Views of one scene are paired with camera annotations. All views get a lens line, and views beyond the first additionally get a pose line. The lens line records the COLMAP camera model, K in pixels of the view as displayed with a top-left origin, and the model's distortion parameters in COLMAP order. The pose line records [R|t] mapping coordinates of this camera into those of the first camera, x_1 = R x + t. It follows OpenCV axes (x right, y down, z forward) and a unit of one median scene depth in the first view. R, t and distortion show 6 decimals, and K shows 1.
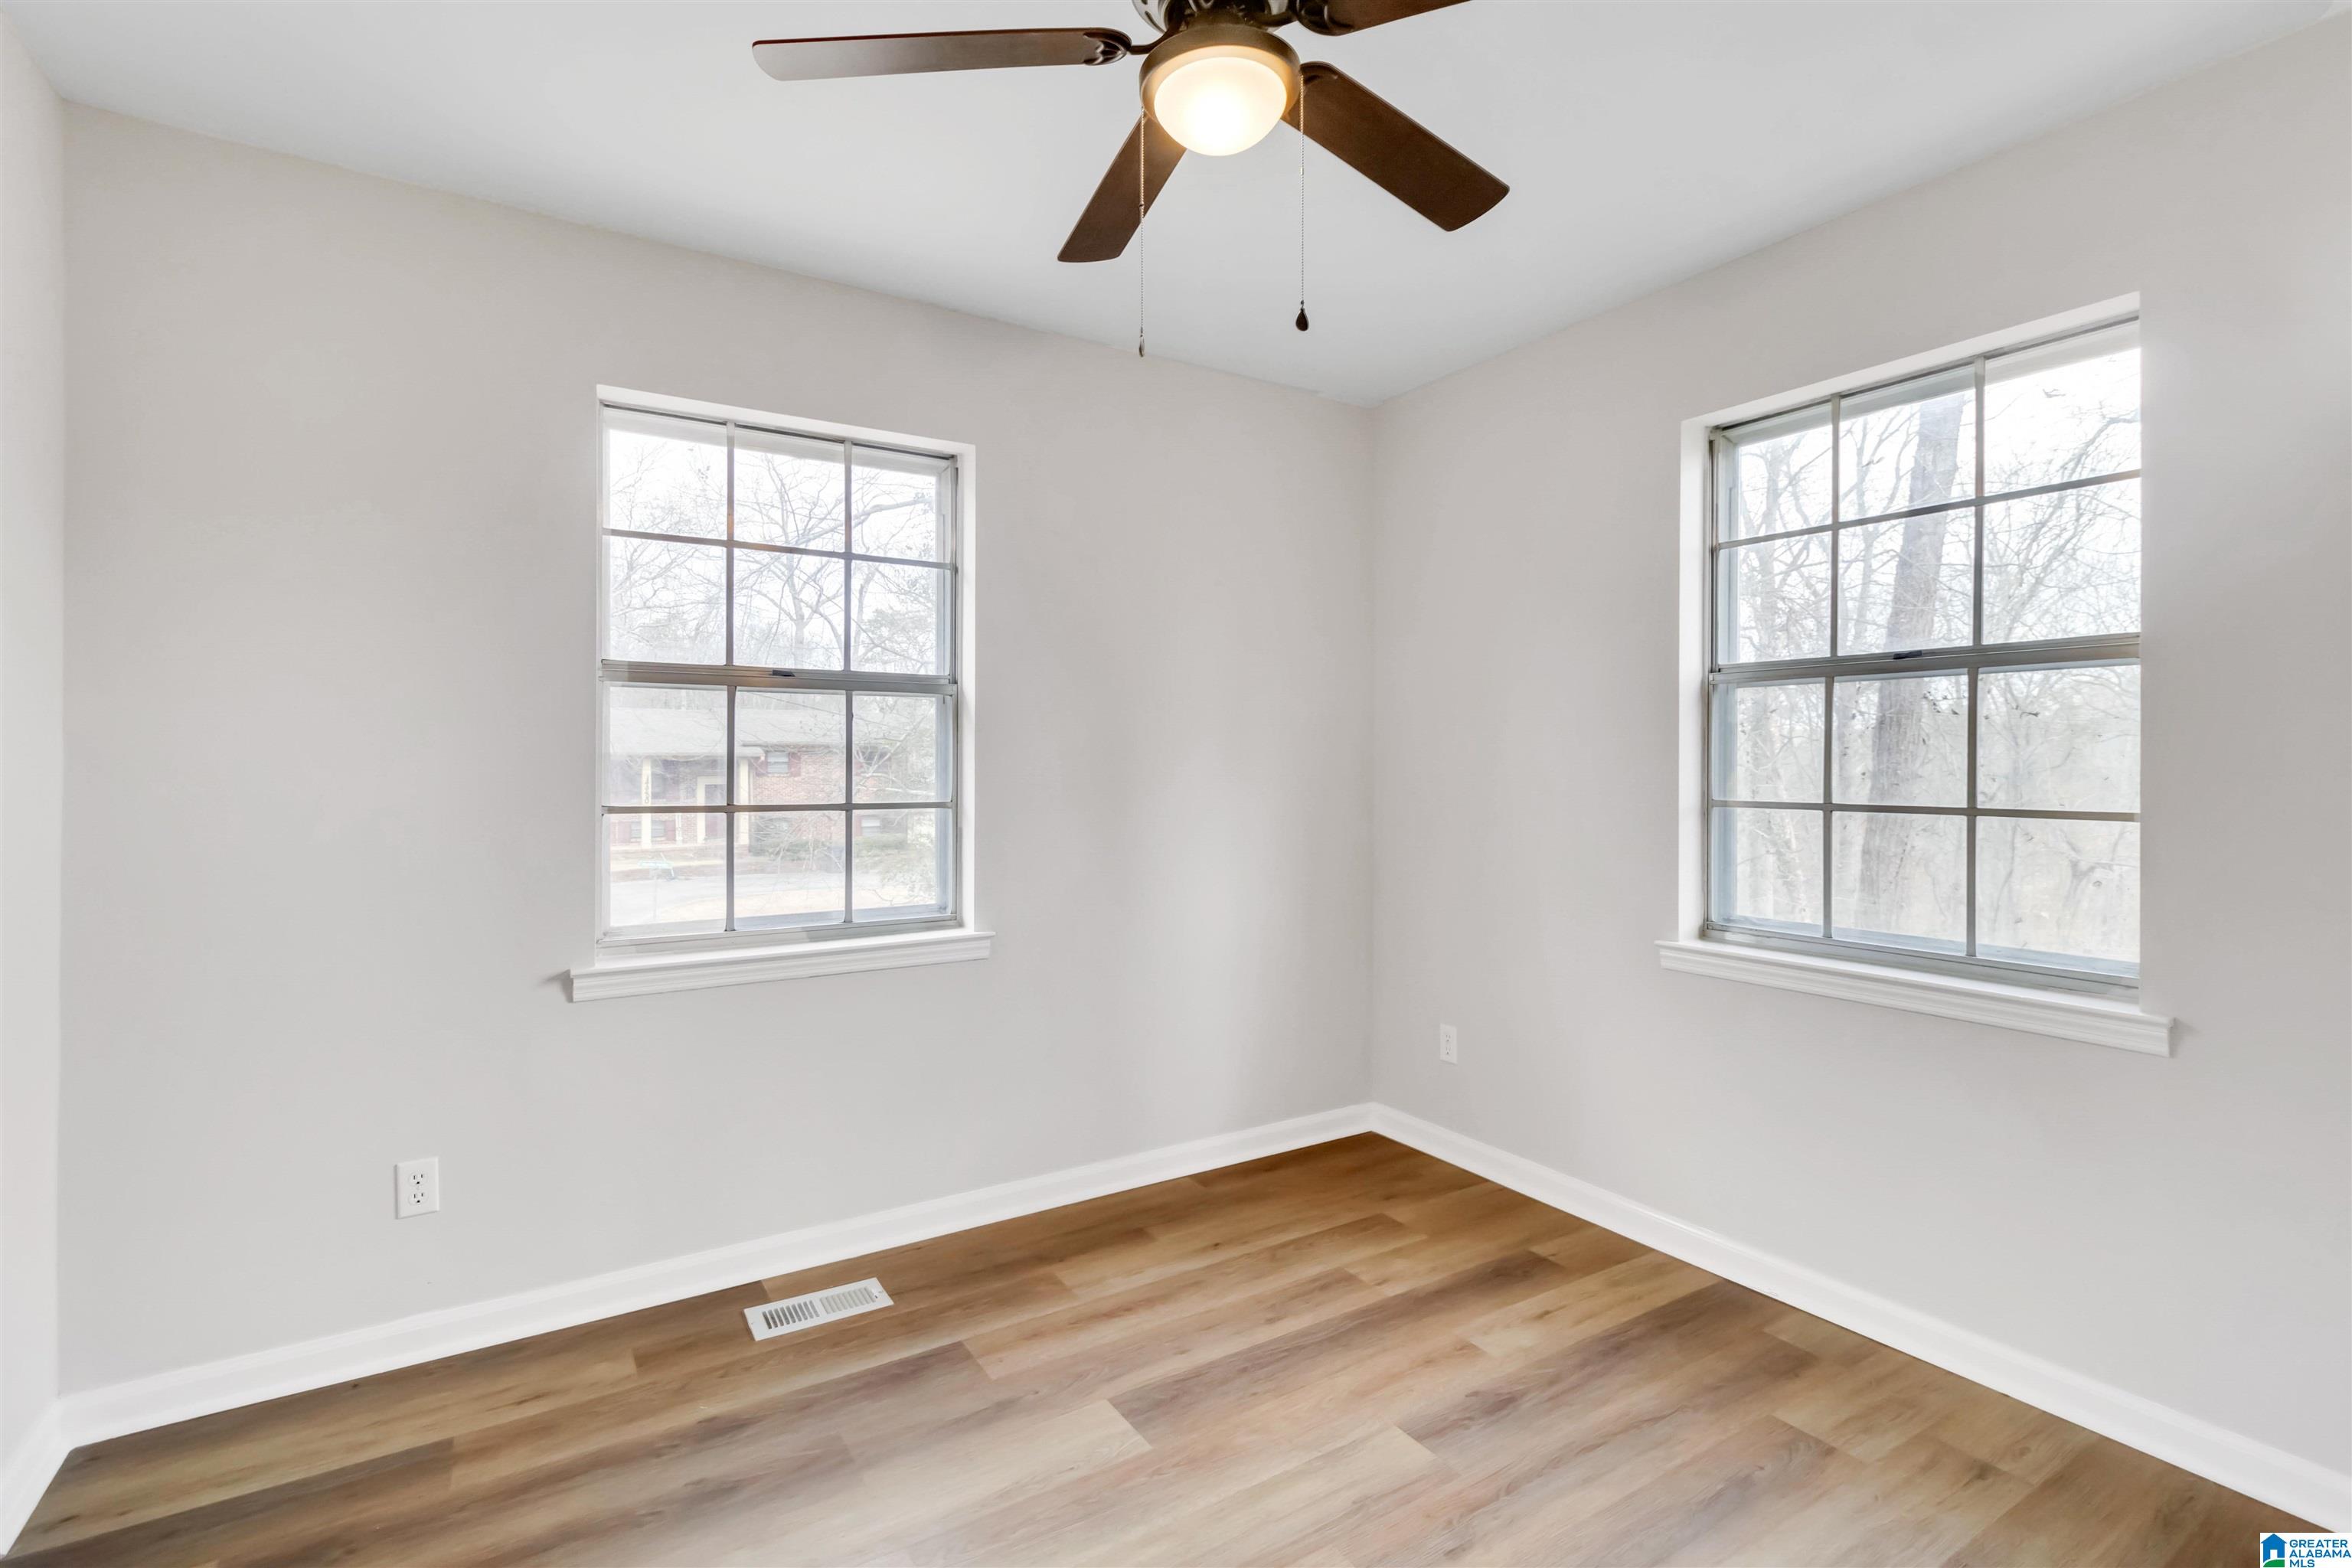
lens RADIAL K [[1134.9, 0, 1176.0], [0, 1134.9, 784.0], [0, 0, 1]] dist [-0.000873, 0.000100]
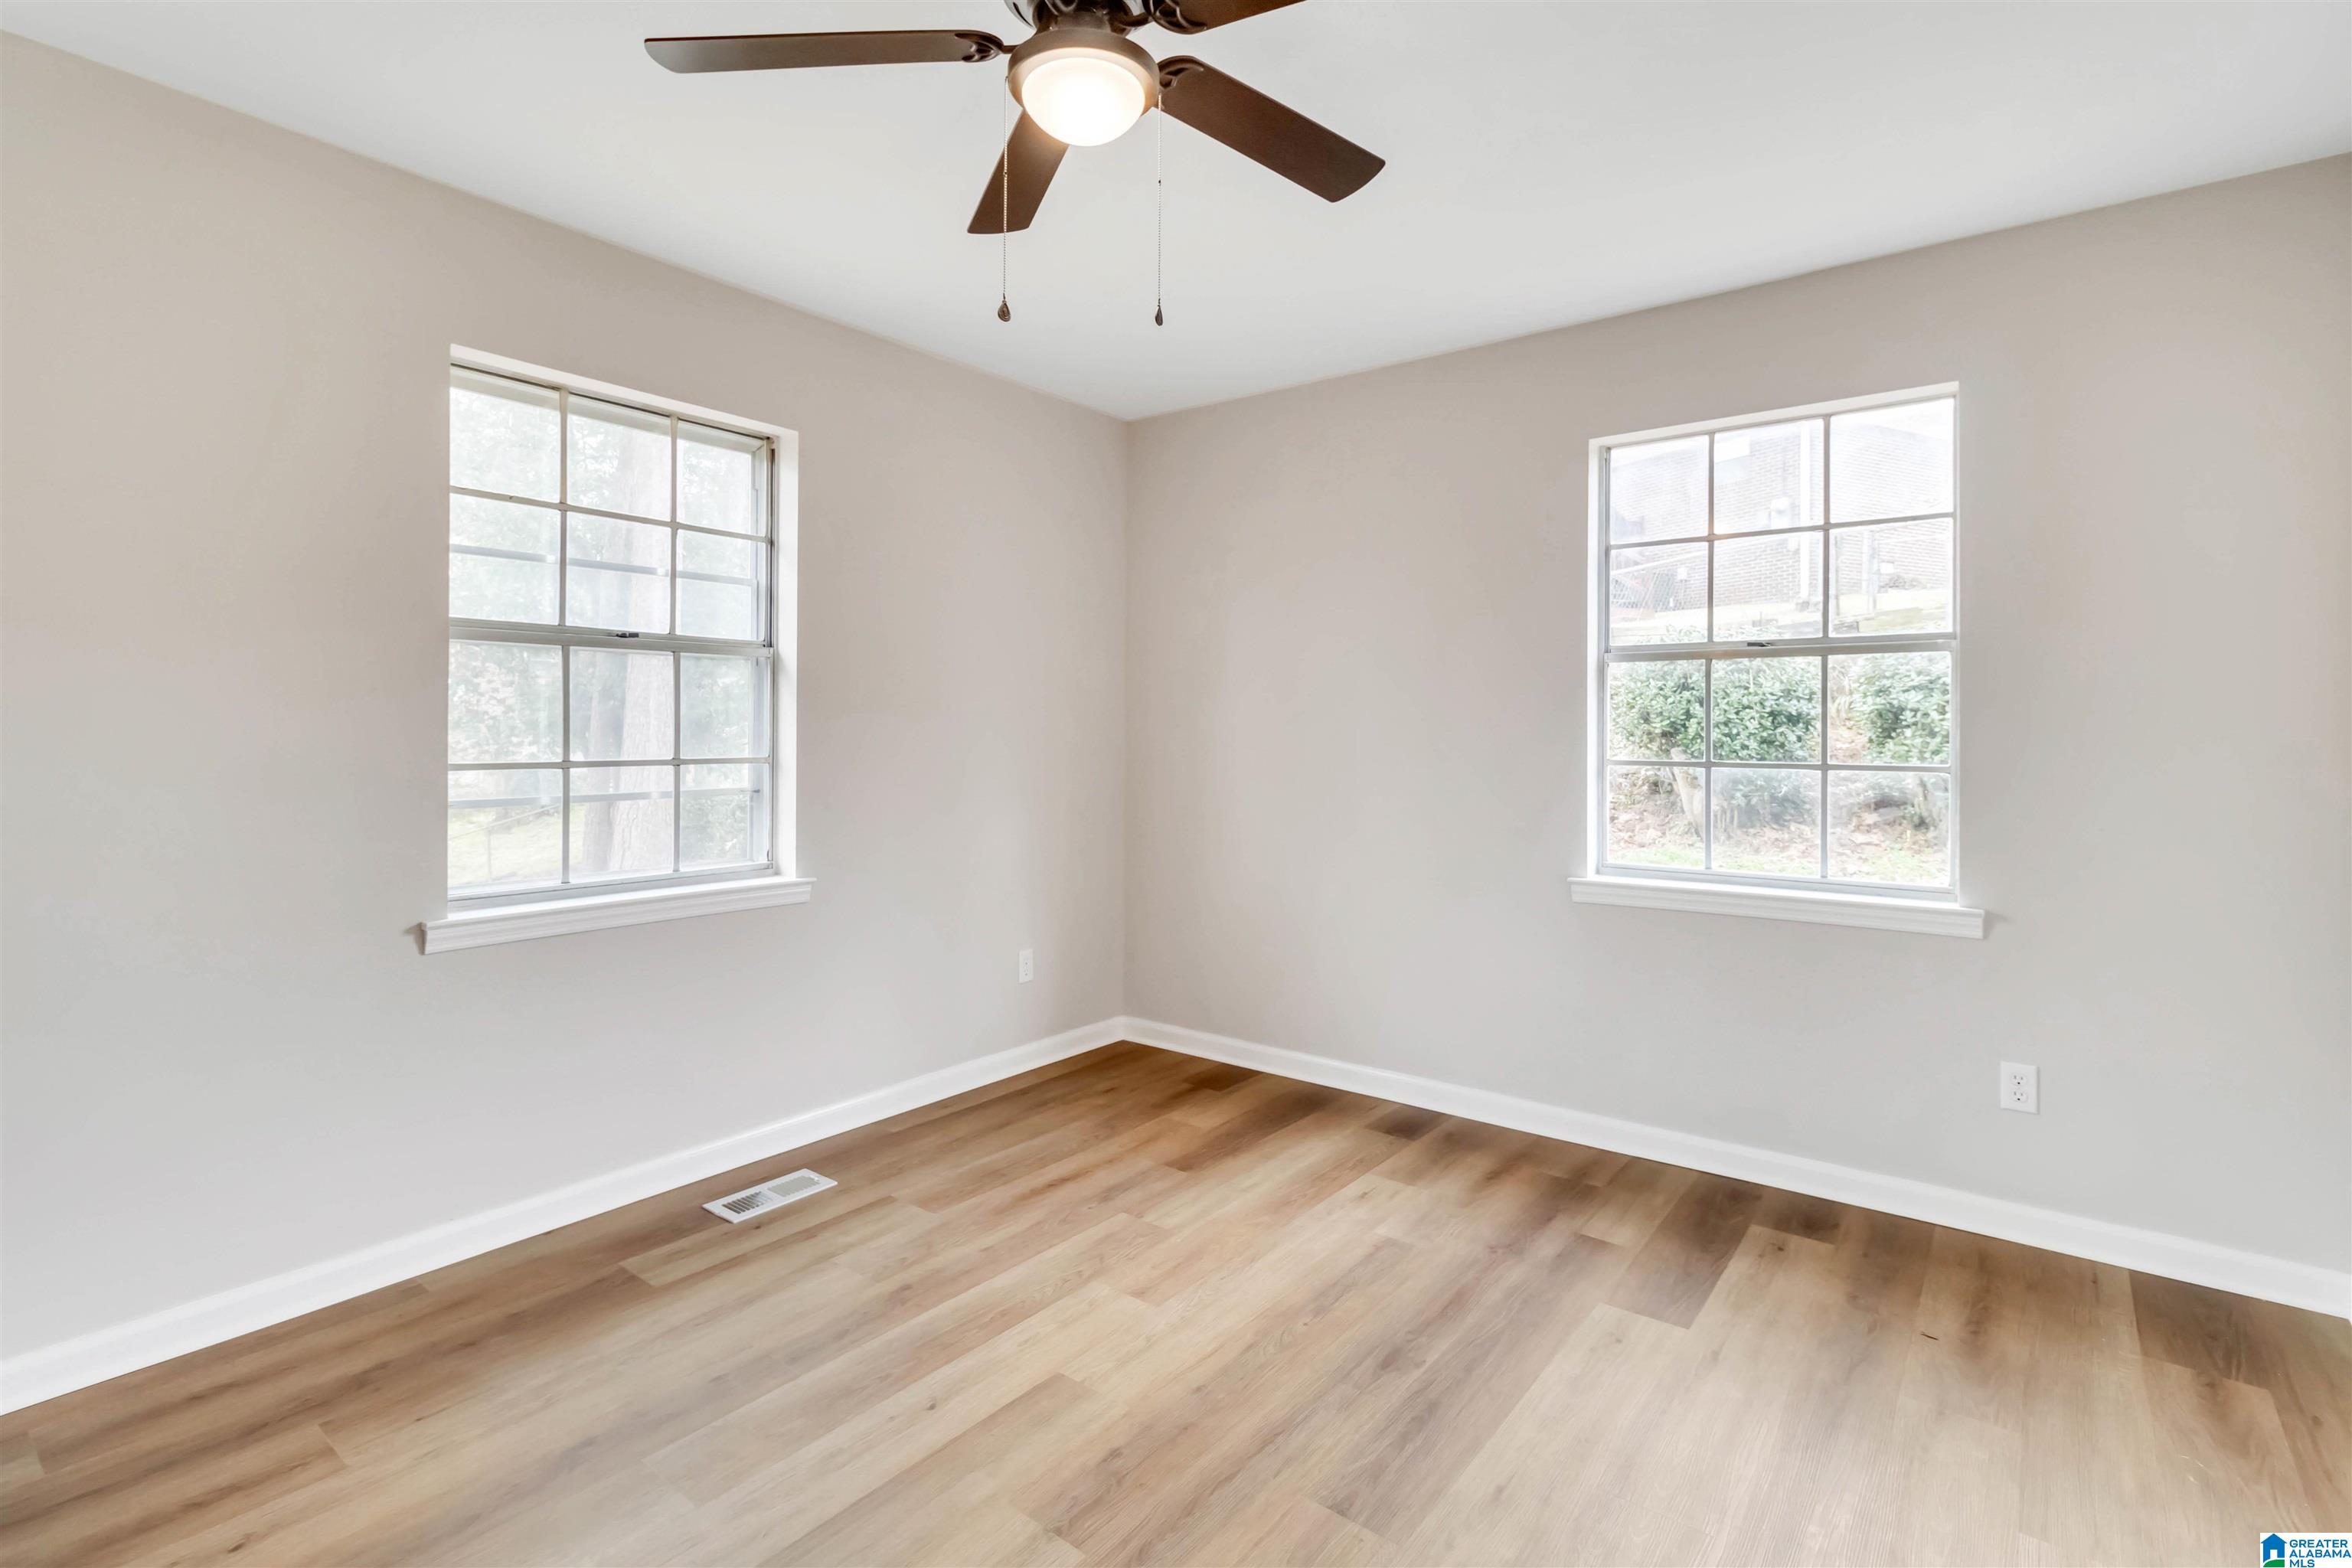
lens RADIAL K [[1104.7, 0, 1172.1], [0, 1104.7, 740.9], [0, 0, 1]] dist [0.000120, 0.000216]
pose [[0.945516, 0.010212, 0.325414, -0.192674], [-0.008740, 0.999944, -0.005984, 0.001843], [-0.325457, 0.002814, 0.945553, -0.126831]]
